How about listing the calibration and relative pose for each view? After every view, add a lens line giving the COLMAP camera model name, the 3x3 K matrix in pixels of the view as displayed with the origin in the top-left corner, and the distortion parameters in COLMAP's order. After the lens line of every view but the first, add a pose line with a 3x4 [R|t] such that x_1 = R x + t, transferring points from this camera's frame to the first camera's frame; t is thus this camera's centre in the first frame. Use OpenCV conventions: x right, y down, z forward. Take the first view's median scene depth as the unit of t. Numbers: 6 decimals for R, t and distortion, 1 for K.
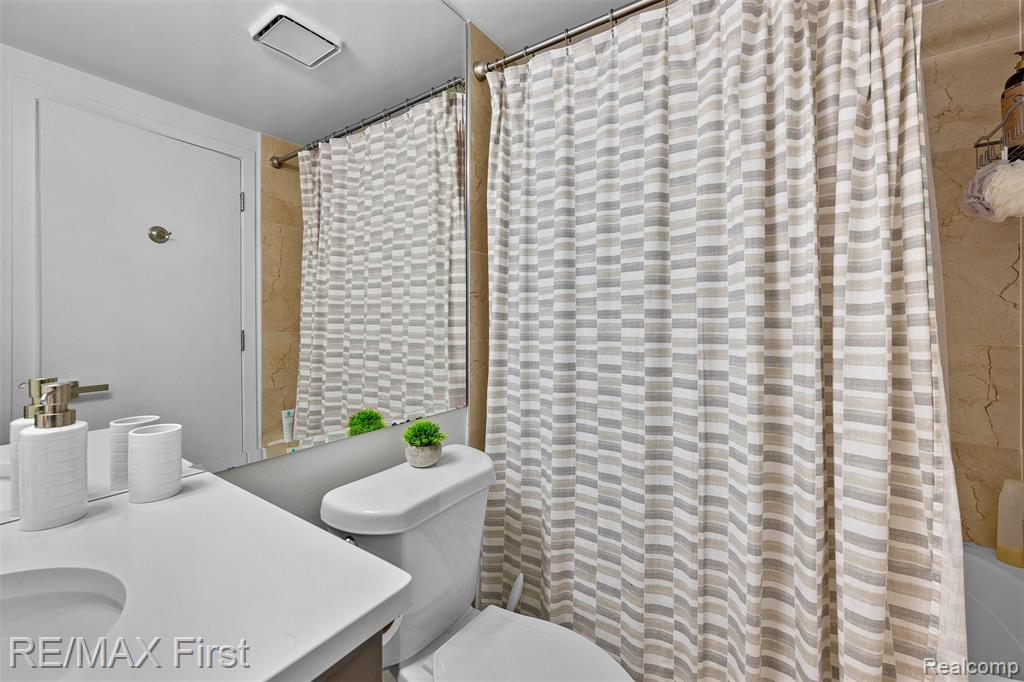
lens RADIAL K [[412.8, 0, 518.8], [0, 412.8, 320.5], [0, 0, 1]] dist [0.001174, 0.000055]
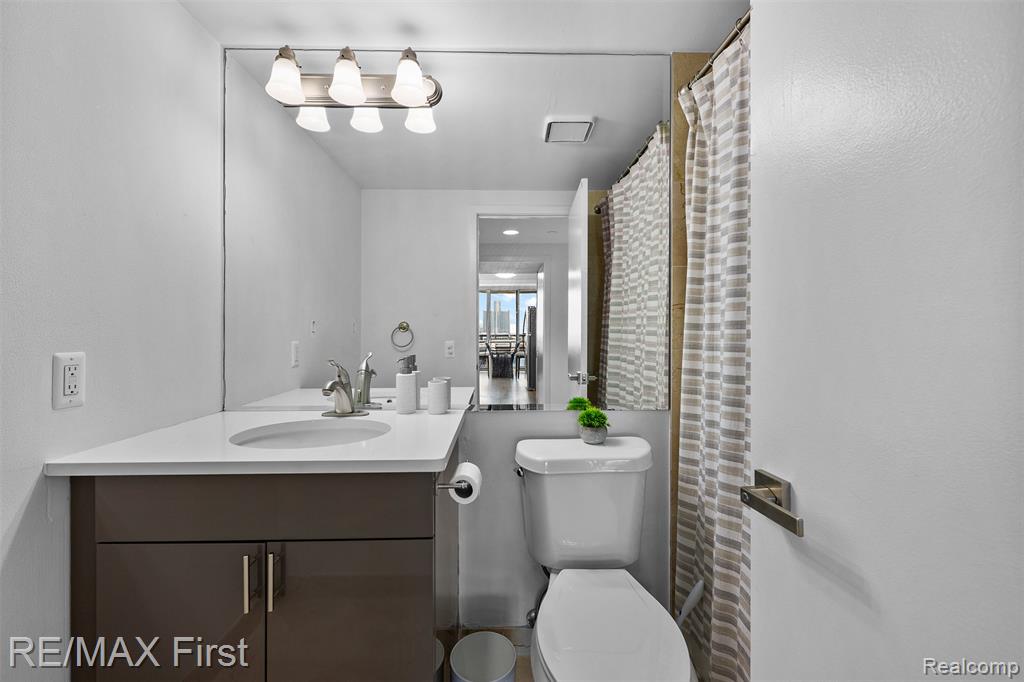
lens RADIAL K [[412.8, 0, 512.1], [0, 412.8, 332.9], [0, 0, 1]] dist [0.001174, 0.000055]
pose [[0.586671, 0.003530, -0.809818, 0.522554], [0.000607, 0.999988, 0.004798, 0.000159], [0.809825, -0.003306, 0.586662, 0.029392]]
